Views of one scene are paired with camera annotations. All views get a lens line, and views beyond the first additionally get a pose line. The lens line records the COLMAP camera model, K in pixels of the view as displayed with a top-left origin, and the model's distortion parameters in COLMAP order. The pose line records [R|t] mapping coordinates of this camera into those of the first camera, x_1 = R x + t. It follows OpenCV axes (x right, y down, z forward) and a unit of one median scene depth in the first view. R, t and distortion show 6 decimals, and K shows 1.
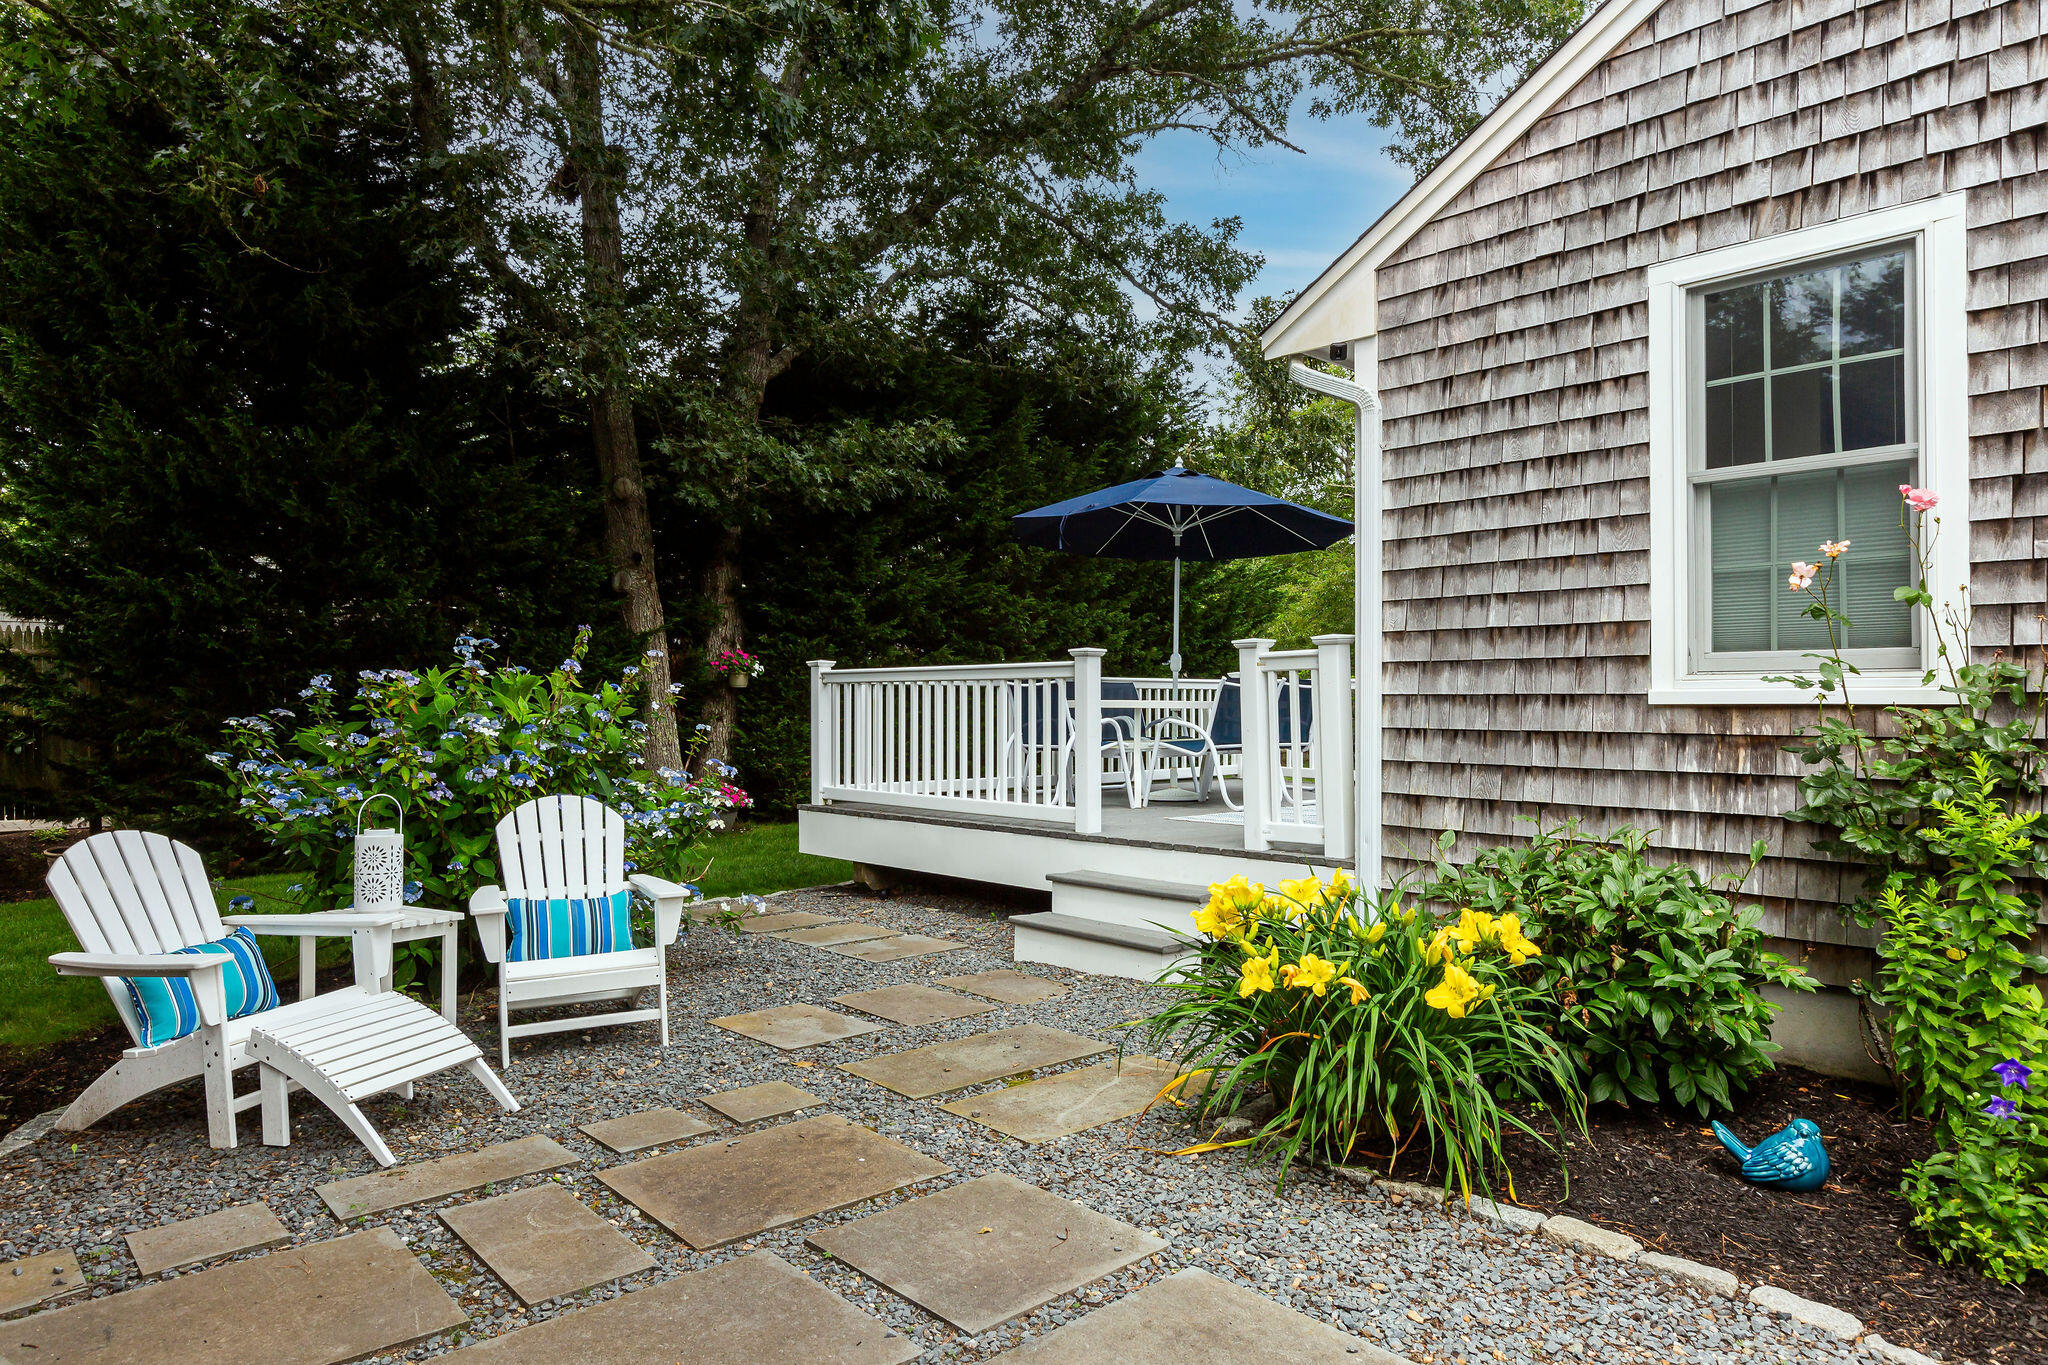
lens RADIAL K [[1273.1, 0, 988.7], [0, 1273.1, 683.6], [0, 0, 1]] dist [-0.003623, 0.003897]
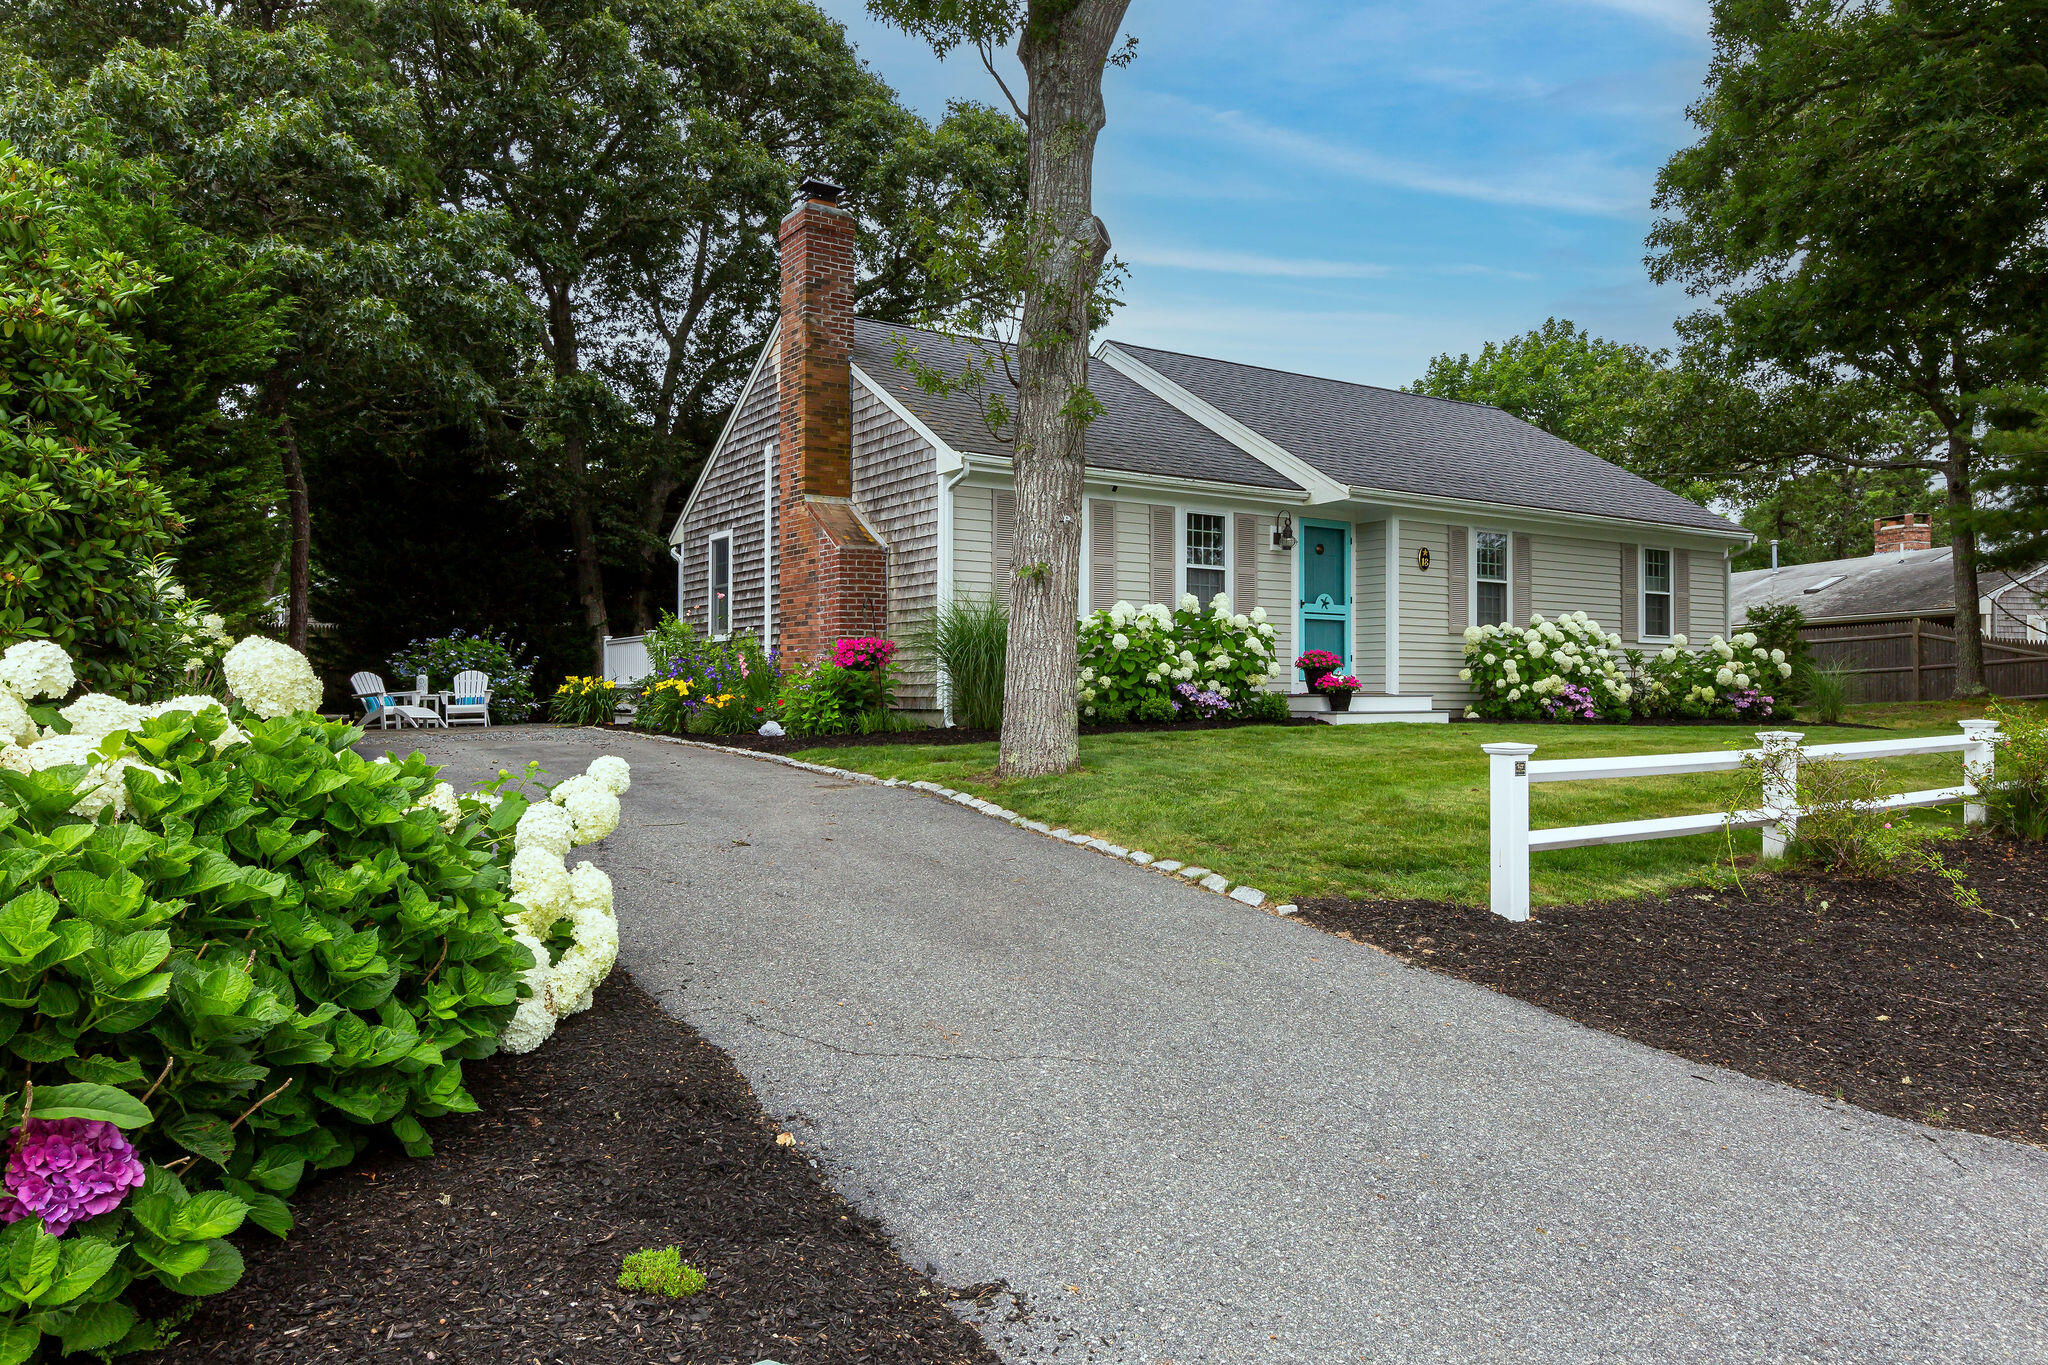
lens RADIAL K [[1444.7, 0, 1020.9], [0, 1444.7, 693.1], [0, 0, 1]] dist [0.001590, 0.001299]
pose [[0.986546, 0.000760, -0.163485, 2.092736], [0.000940, 0.999946, 0.010324, 0.119741], [0.163484, -0.010339, 0.986492, -3.142478]]
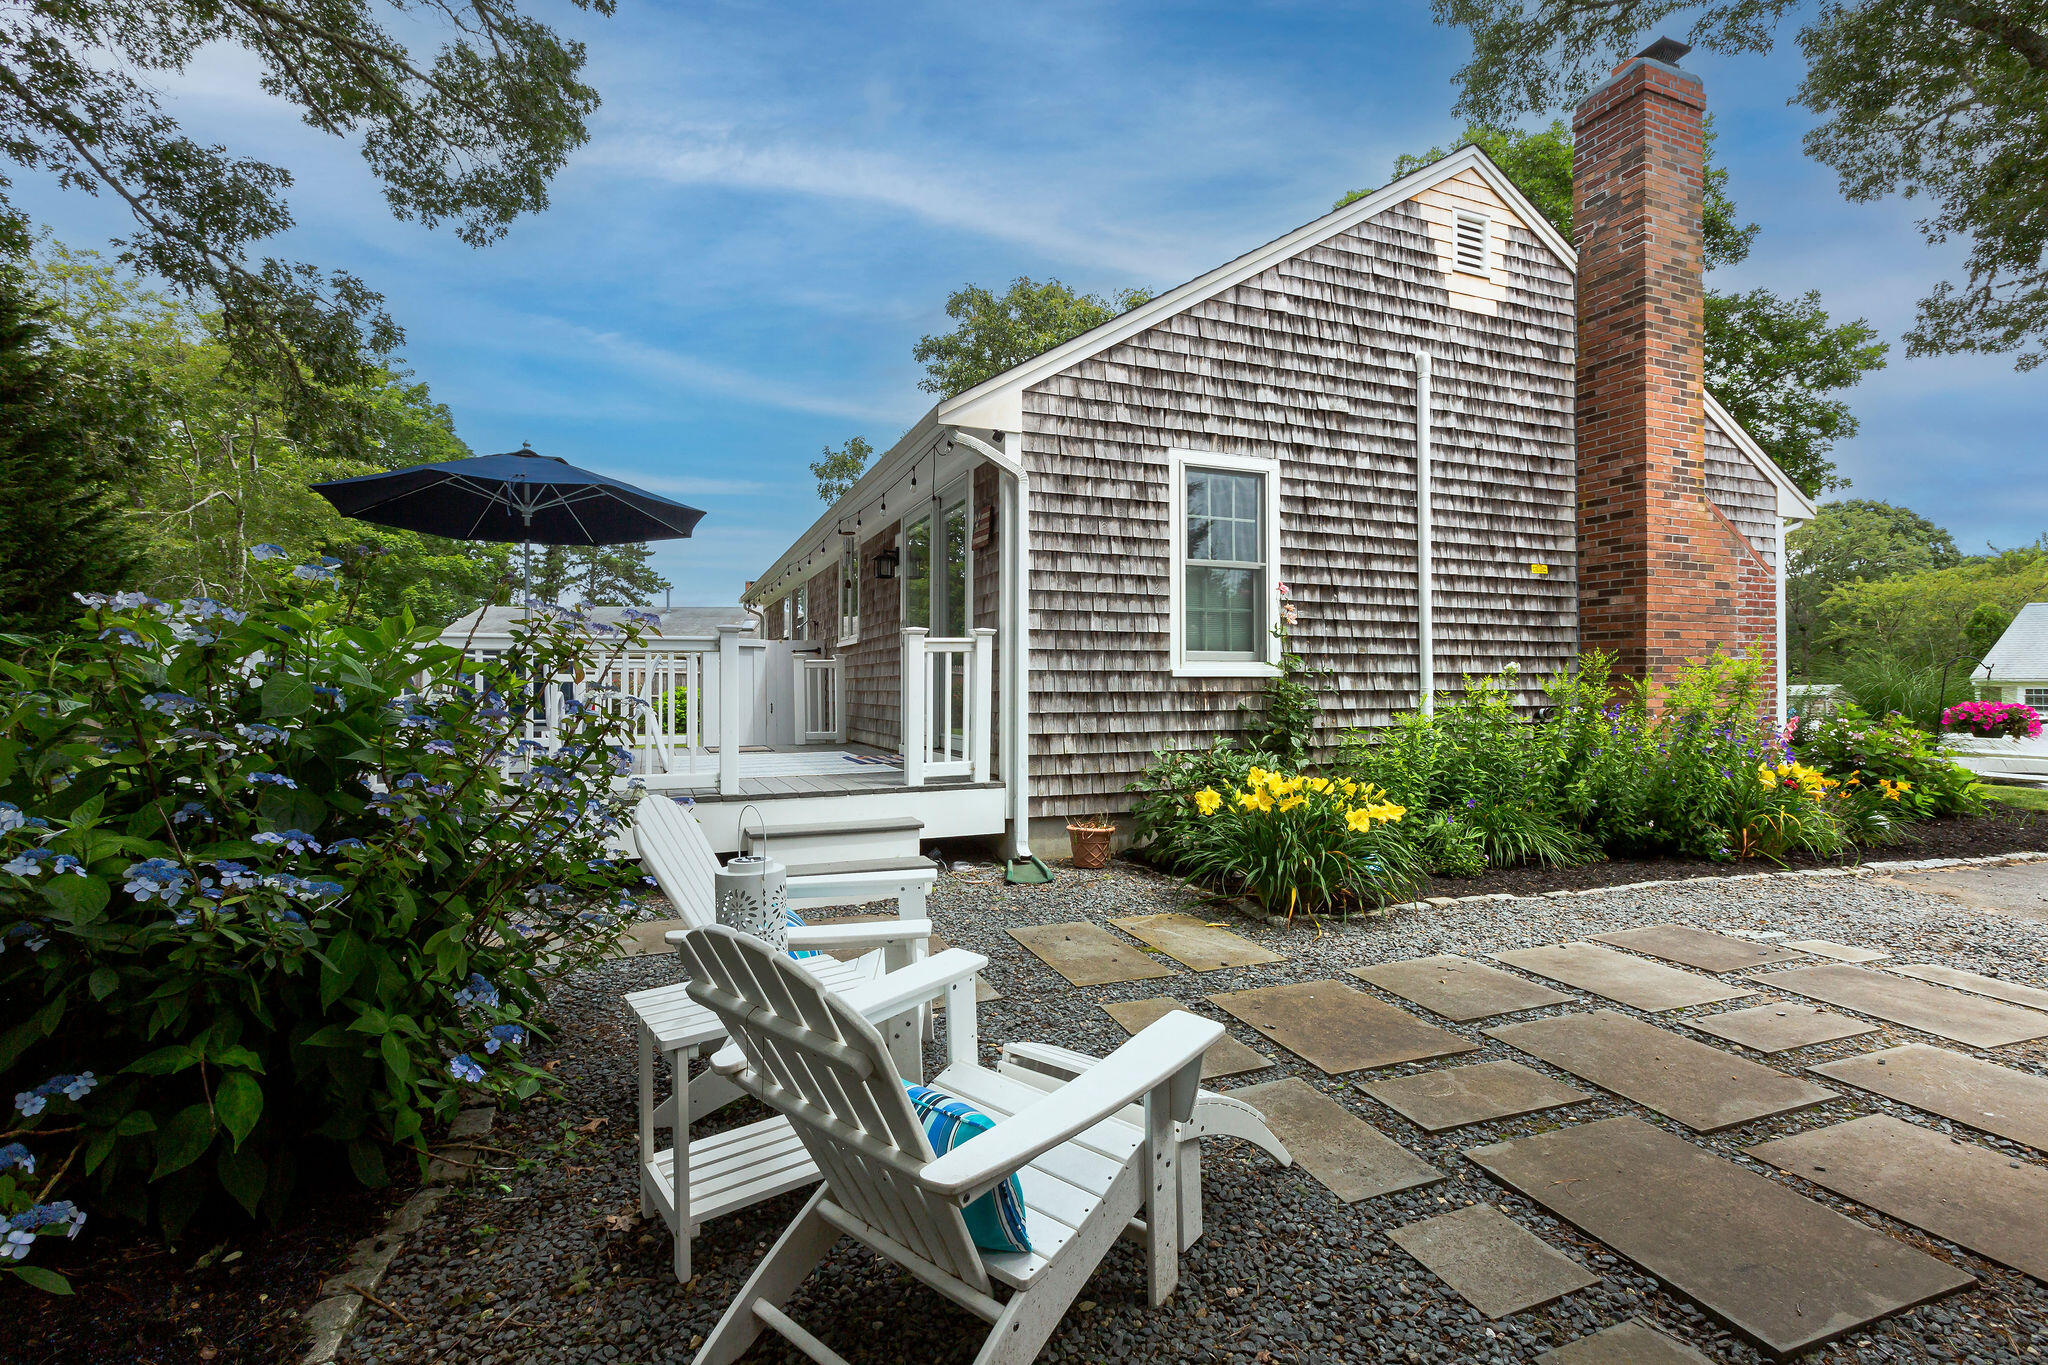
lens RADIAL K [[948.8, 0, 1038.5], [0, 948.8, 675.6], [0, 0, 1]] dist [0.000055, -0.000087]
pose [[0.330541, 0.008294, 0.943755, -0.833300], [-0.013318, 0.999903, -0.004123, 0.021092], [-0.943698, -0.011206, 0.330619, 0.663920]]
